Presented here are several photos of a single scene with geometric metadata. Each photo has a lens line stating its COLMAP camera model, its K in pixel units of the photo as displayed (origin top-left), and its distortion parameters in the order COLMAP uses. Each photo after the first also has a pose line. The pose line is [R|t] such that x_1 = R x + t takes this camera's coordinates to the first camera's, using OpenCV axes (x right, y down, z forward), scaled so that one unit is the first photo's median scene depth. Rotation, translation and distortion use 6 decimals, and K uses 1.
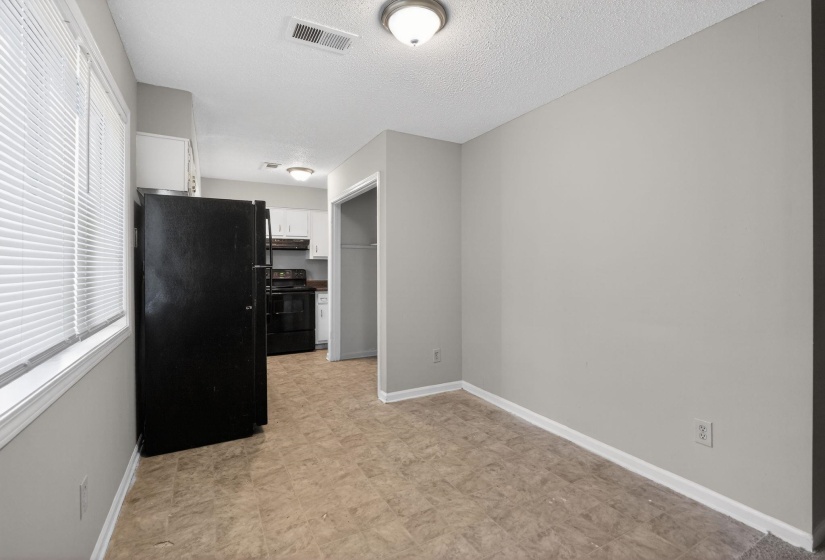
lens RADIAL K [[379.8, 0, 411.1], [0, 379.8, 266.3], [0, 0, 1]] dist [-0.013339, -0.000500]
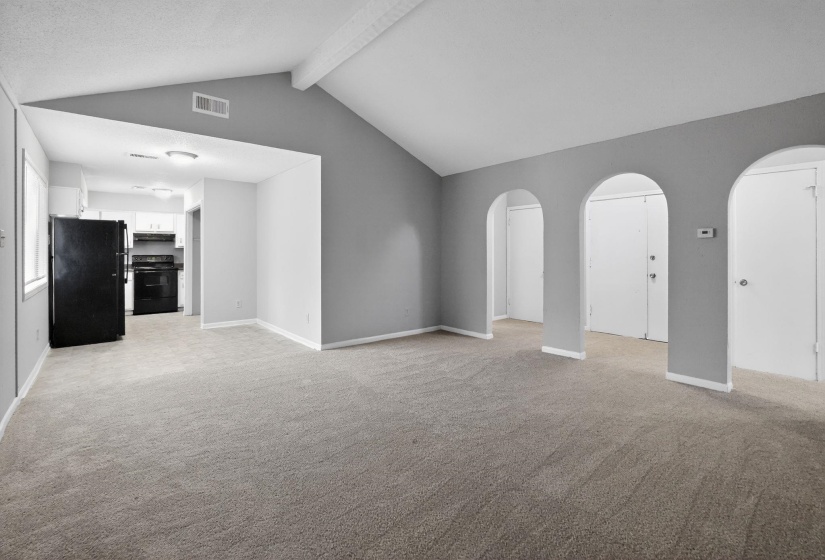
lens RADIAL K [[379.8, 0, 414.5], [0, 379.8, 249.5], [0, 0, 1]] dist [-0.013339, -0.000500]
pose [[0.979361, 0.000706, 0.202119, 0.609527], [0.000379, 0.999986, -0.005330, -0.009589], [-0.202120, 0.005297, 0.979346, -1.063794]]
